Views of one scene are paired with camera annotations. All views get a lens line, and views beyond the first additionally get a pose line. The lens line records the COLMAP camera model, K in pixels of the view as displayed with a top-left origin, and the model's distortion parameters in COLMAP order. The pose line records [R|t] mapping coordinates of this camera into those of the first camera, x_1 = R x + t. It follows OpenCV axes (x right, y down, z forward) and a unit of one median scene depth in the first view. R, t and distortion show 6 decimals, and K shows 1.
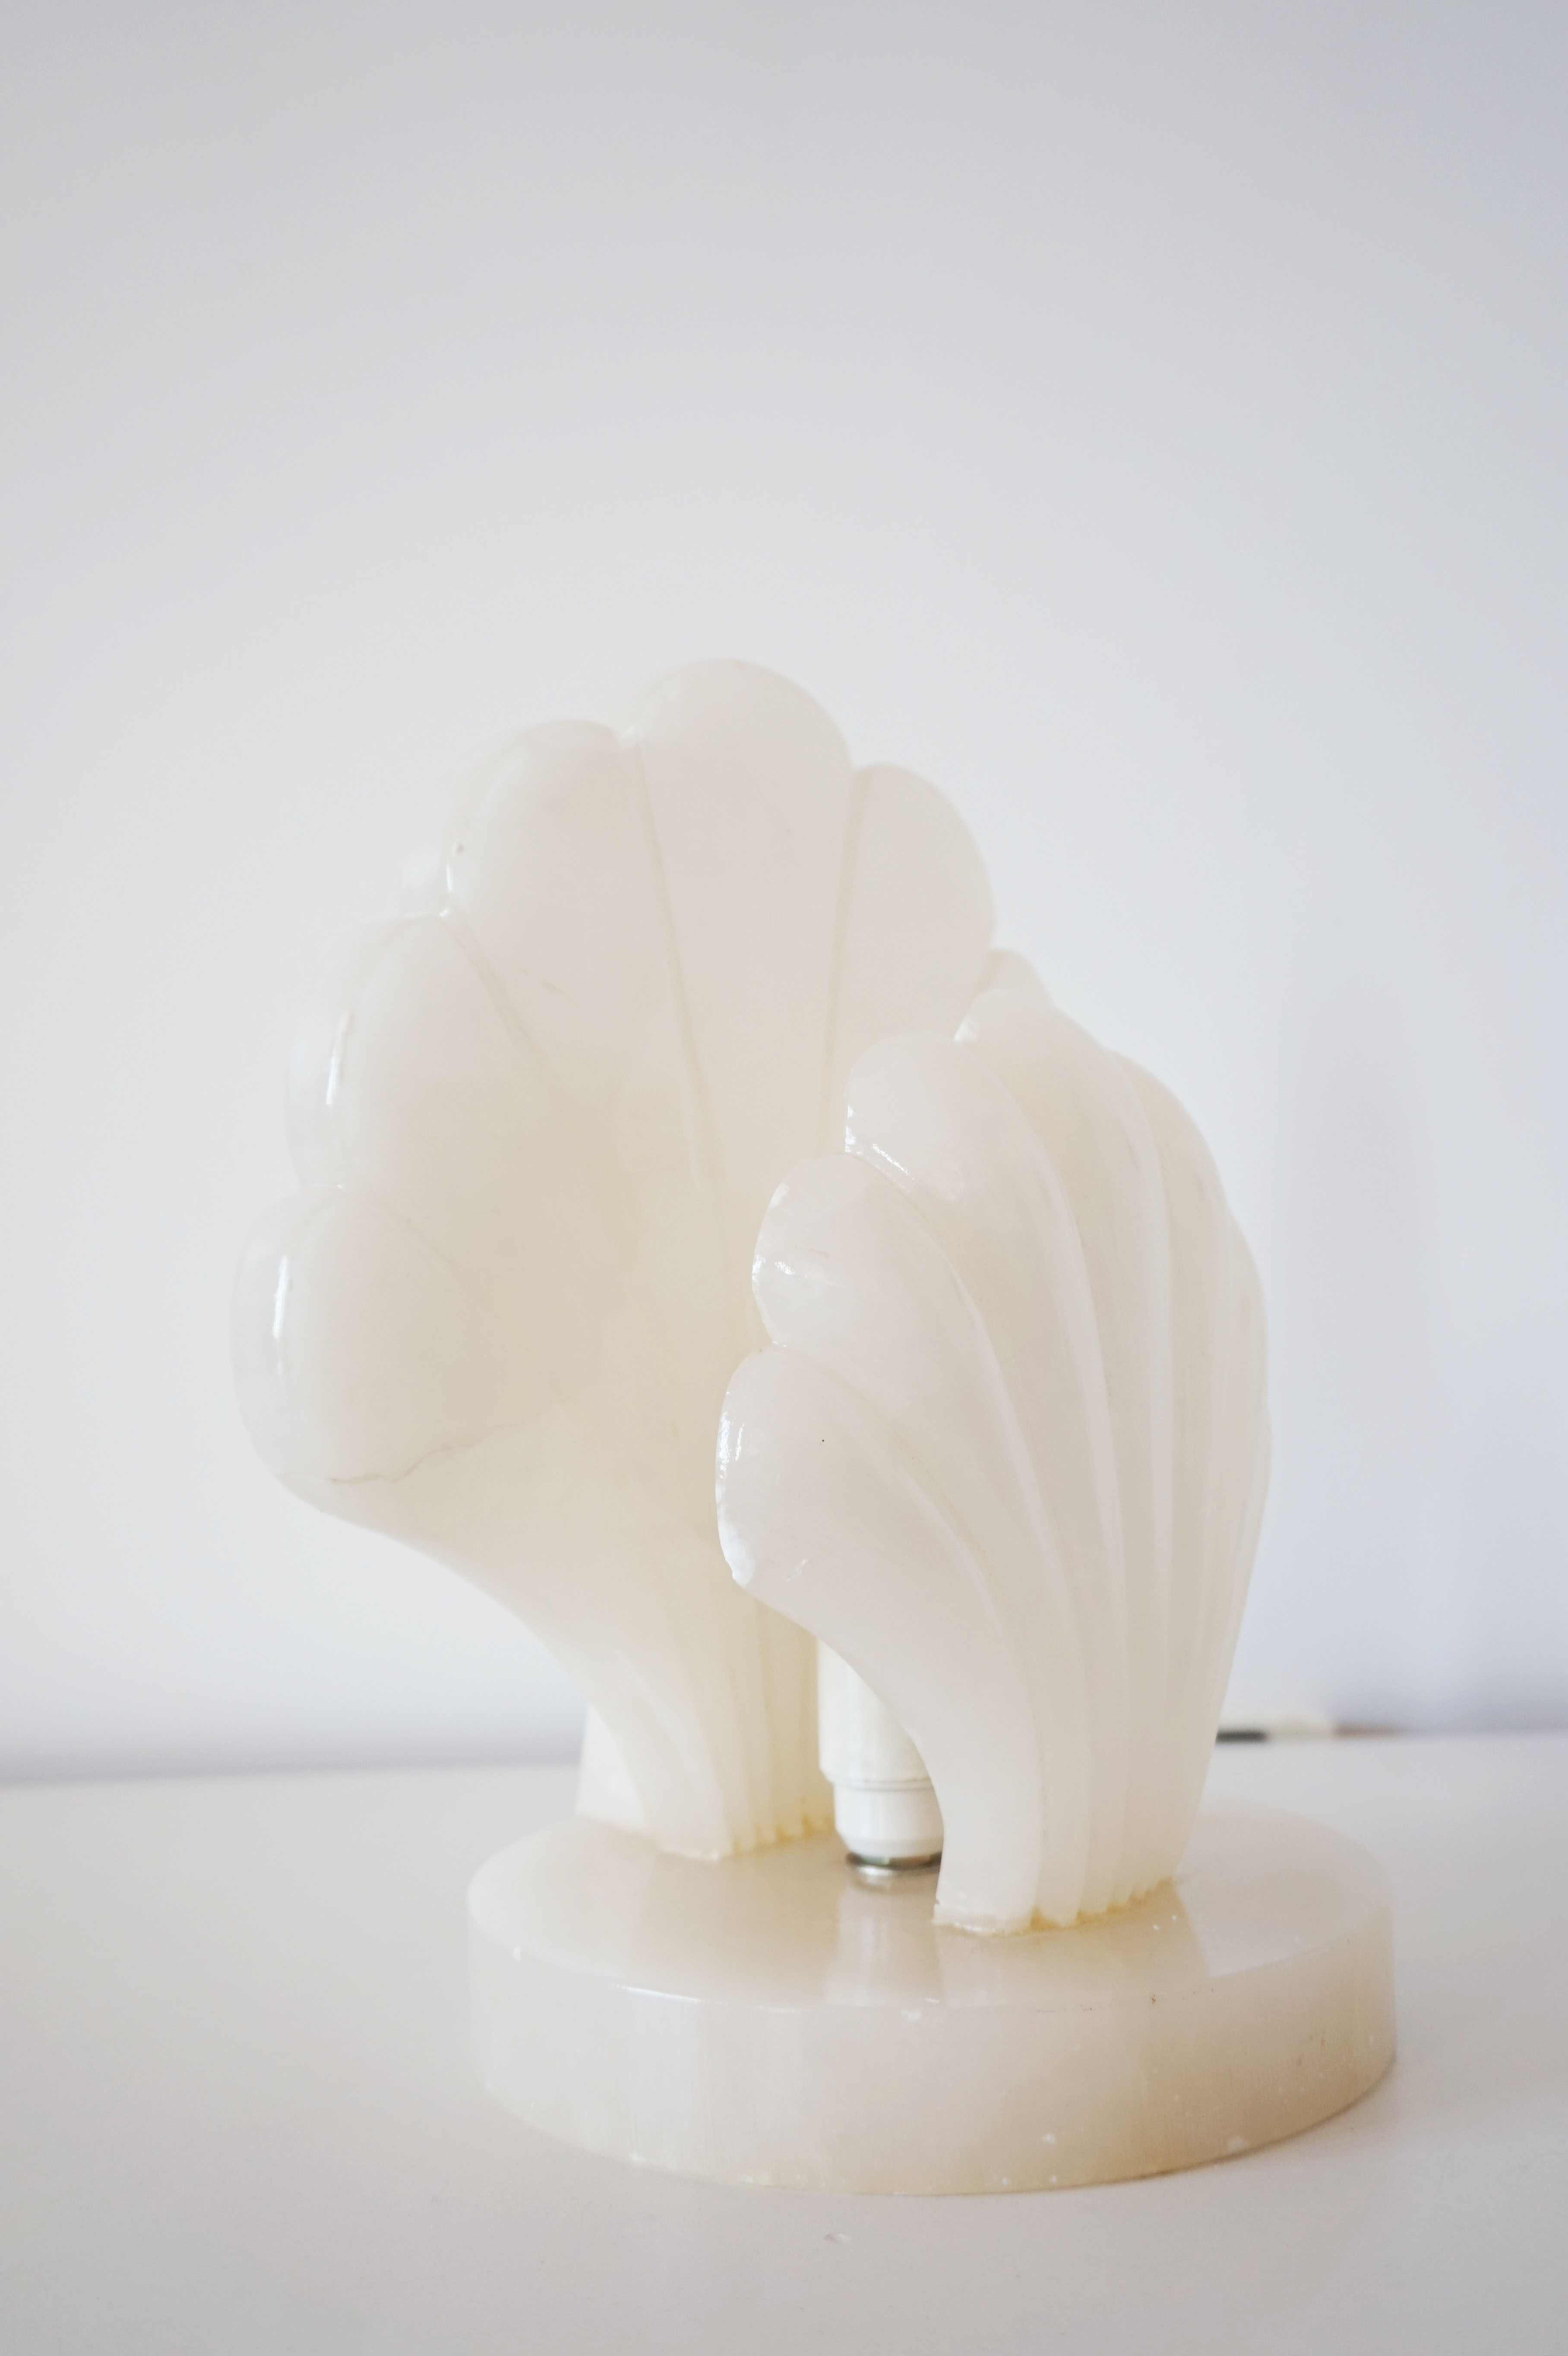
lens RADIAL K [[2400.6, 0, 783.9], [0, 2400.6, 1176.3], [0, 0, 1]] dist [0.027515, 0.000000]
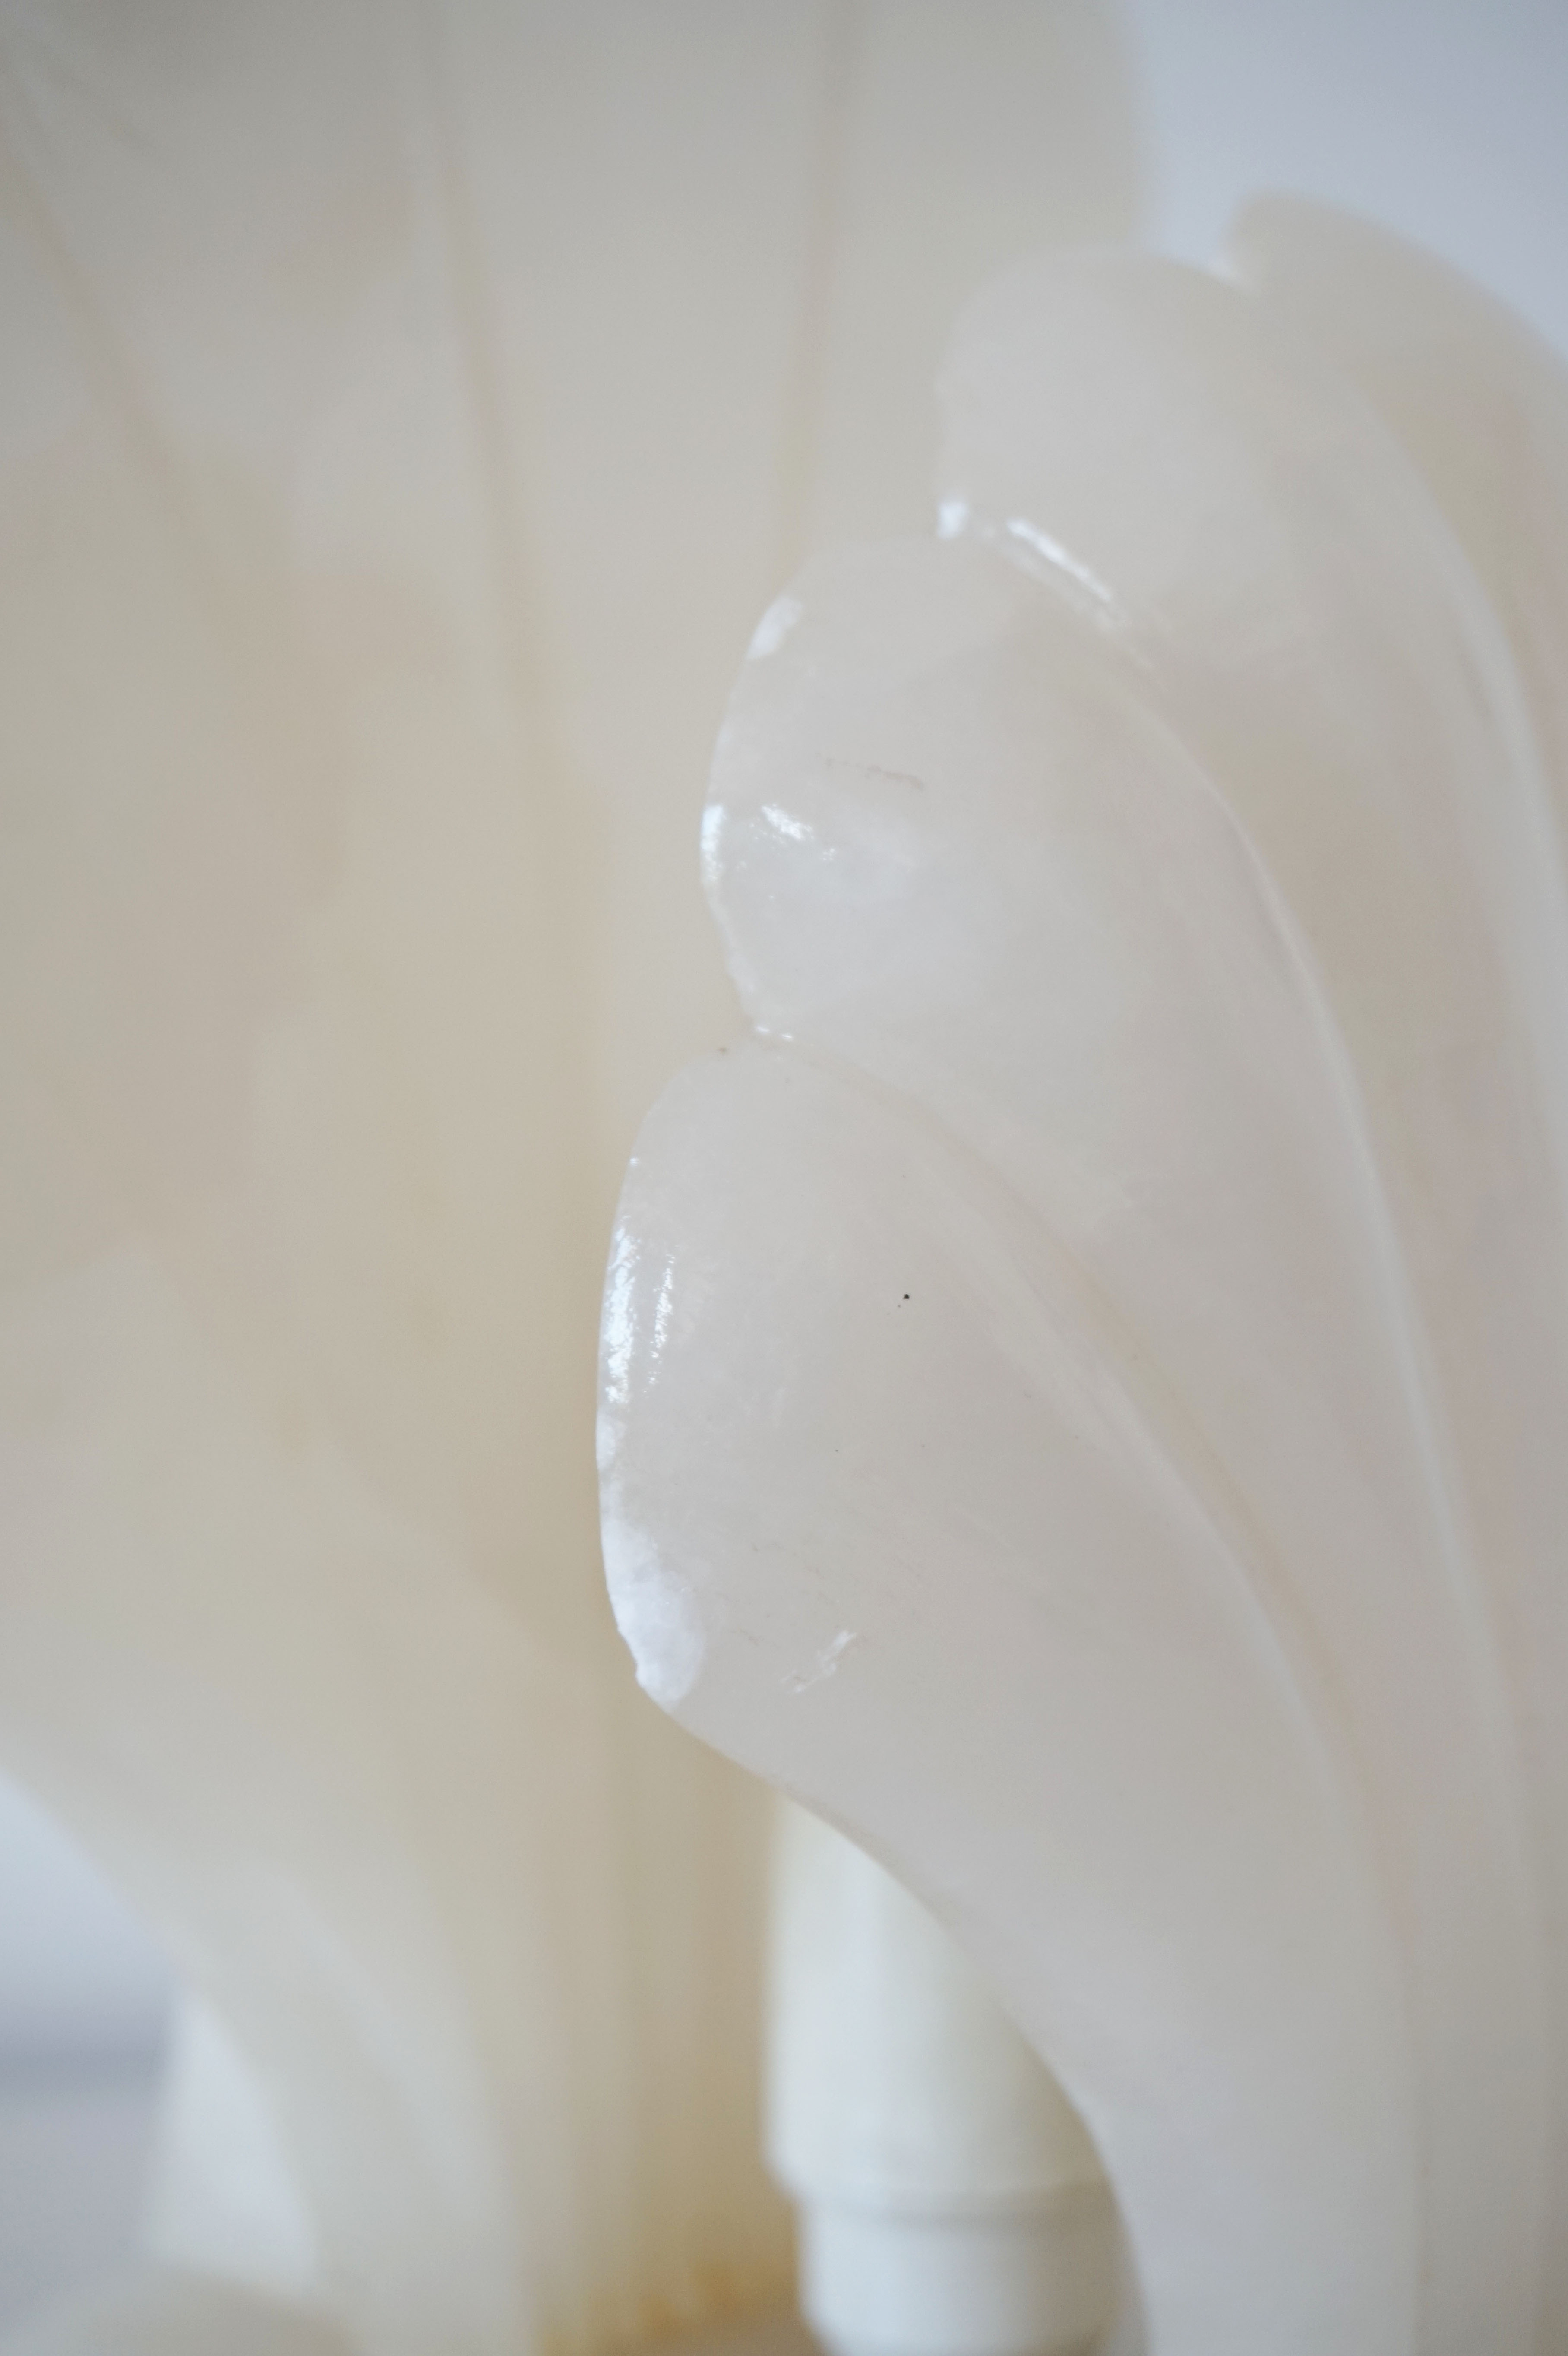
lens RADIAL K [[3622.7, 0, 785.9], [0, 3622.7, 1180.0], [0, 0, 1]] dist [0.143868, 0.000000]
pose [[0.995847, 0.019538, 0.088924, -0.048586], [-0.021305, 0.999593, 0.018963, 0.082442], [-0.088517, -0.020779, 0.995858, 0.466376]]
